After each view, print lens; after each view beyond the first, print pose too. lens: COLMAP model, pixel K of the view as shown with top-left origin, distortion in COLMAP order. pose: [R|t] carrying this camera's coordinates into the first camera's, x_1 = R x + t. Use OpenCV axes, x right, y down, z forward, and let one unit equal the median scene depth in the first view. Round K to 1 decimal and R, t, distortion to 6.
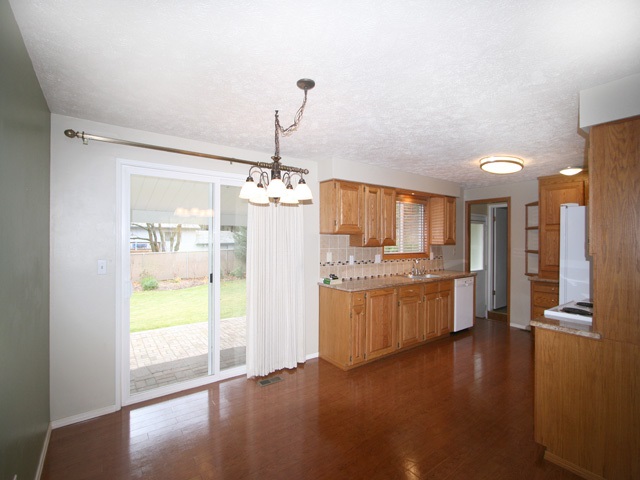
lens RADIAL K [[307.1, 0, 320.0], [0, 307.1, 240.0], [0, 0, 1]] dist [-0.000715, -0.000140]
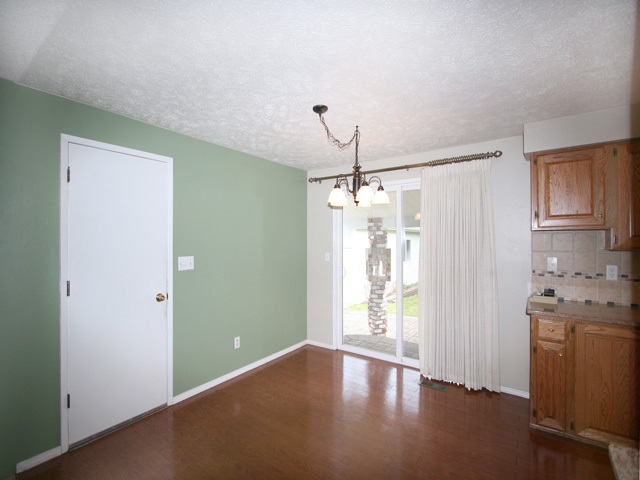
lens RADIAL K [[299.2, 0, 320.0], [0, 299.2, 240.0], [0, 0, 1]] dist [-0.002569, -0.000316]
pose [[0.327973, -0.008553, -0.944648, 0.496866], [-0.006859, 0.999911, -0.011434, 0.012654], [0.944662, 0.010229, 0.327885, 0.286016]]
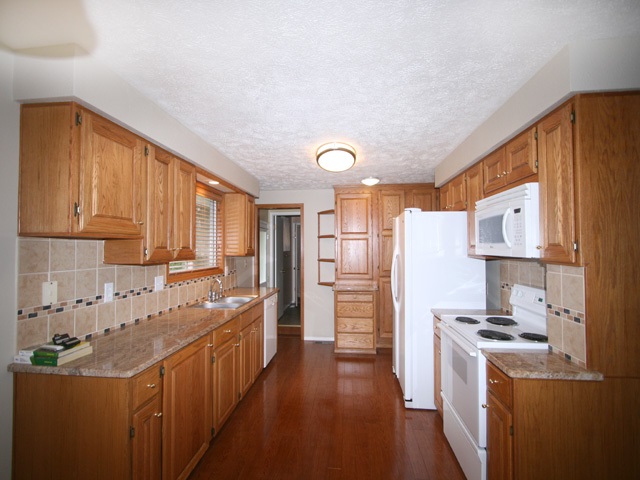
lens RADIAL K [[288.1, 0, 320.0], [0, 288.1, 240.0], [0, 0, 1]] dist [-0.002806, -0.000482]
pose [[0.655401, 0.014705, 0.755138, -0.024761], [0.012127, 0.999477, -0.029988, 0.000143], [-0.755183, 0.028812, 0.654880, 0.470925]]
